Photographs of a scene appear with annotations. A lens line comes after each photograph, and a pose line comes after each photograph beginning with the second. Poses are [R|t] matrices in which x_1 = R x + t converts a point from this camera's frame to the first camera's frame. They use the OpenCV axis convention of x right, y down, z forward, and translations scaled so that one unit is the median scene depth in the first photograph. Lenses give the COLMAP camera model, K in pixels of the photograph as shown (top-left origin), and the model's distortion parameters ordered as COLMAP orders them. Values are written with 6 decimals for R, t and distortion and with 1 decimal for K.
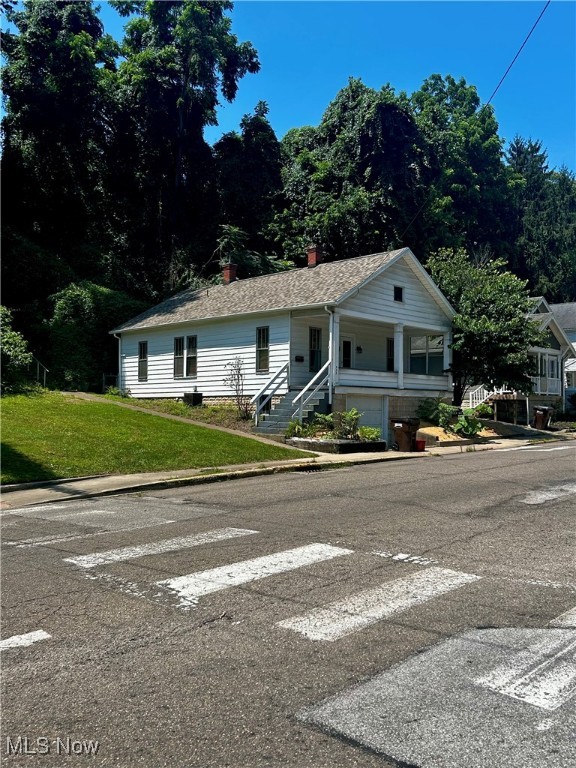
lens RADIAL K [[701.3, 0, 272.1], [0, 701.3, 402.4], [0, 0, 1]] dist [-0.008767, -0.014054]
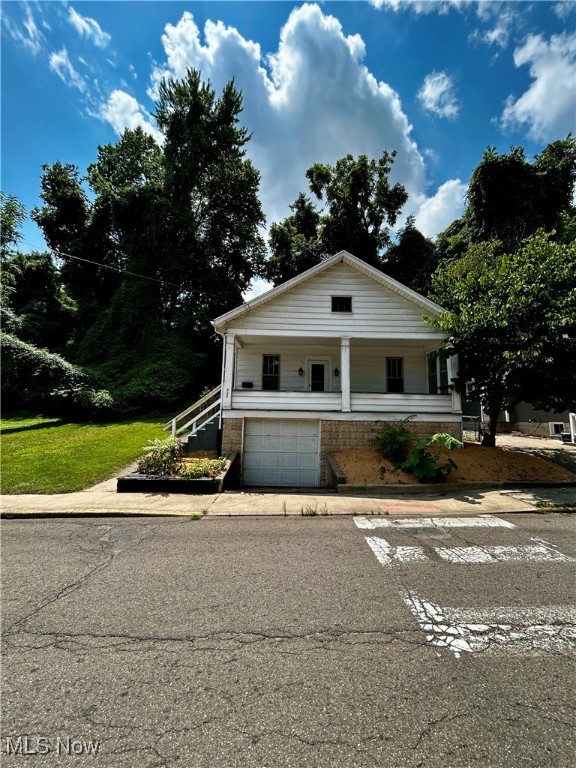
lens RADIAL K [[311.5, 0, 288.4], [0, 311.5, 382.0], [0, 0, 1]] dist [0.000614, 0.000089]
pose [[0.715857, -0.084945, -0.693061, 0.376532], [-0.000215, 0.992546, -0.121873, -0.008638], [0.698247, 0.087393, 0.710502, 0.647495]]
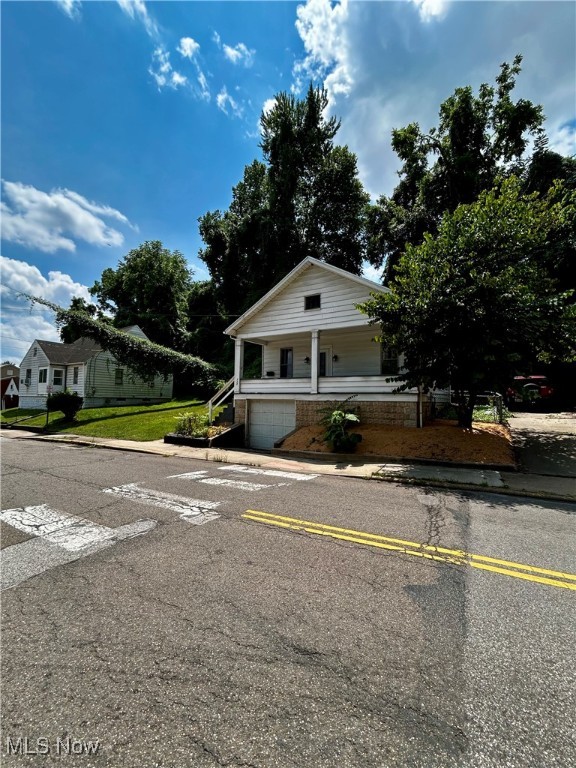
lens RADIAL K [[311.5, 0, 288.4], [0, 311.5, 382.0], [0, 0, 1]] dist [0.000614, 0.000089]
pose [[0.247545, -0.062274, -0.966873, 0.579446], [0.006545, 0.998017, -0.062604, -0.007526], [0.968854, 0.009169, 0.247462, 0.809214]]
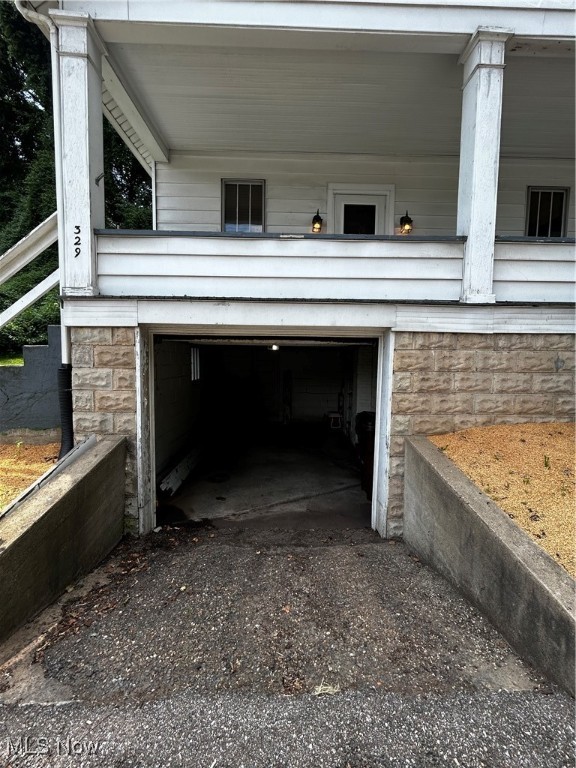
lens RADIAL K [[311.5, 0, 288.4], [0, 311.5, 382.0], [0, 0, 1]] dist [0.000614, 0.000089]
pose [[0.718404, 0.054165, -0.693514, 0.203652], [0.006326, 0.996414, 0.084375, -0.001078], [0.695598, -0.065002, 0.715485, 0.824671]]
